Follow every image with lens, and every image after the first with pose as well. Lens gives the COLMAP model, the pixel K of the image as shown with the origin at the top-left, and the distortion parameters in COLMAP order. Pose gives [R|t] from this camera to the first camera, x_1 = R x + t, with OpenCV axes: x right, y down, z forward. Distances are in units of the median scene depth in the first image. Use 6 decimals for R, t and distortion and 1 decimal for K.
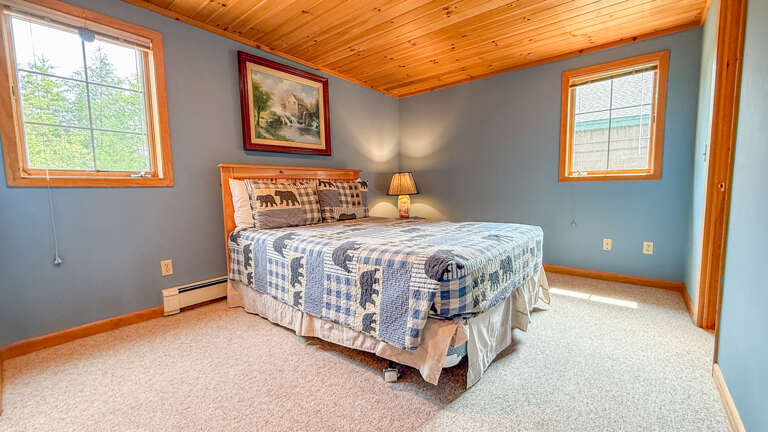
lens RADIAL K [[307.4, 0, 382.8], [0, 307.4, 217.7], [0, 0, 1]] dist [0.002477, 0.000284]
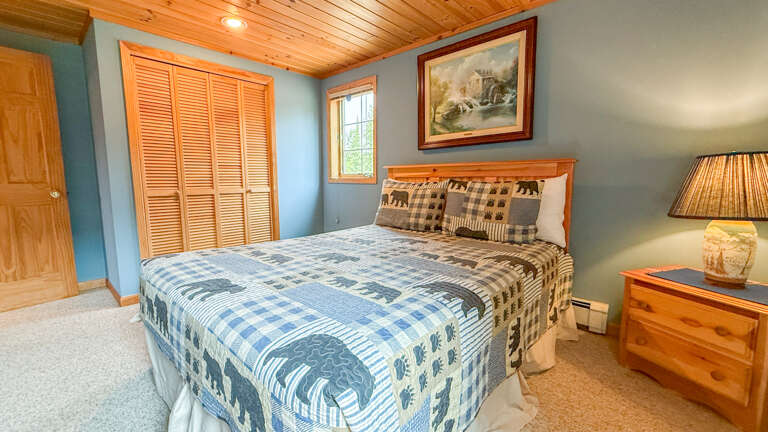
lens RADIAL K [[307.4, 0, 382.8], [0, 307.4, 217.7], [0, 0, 1]] dist [0.002477, 0.000284]
pose [[-0.018675, 0.144008, -0.989400, 0.567641], [-0.091632, 0.985162, 0.145120, -0.119756], [0.995618, 0.093371, -0.005203, 0.812962]]
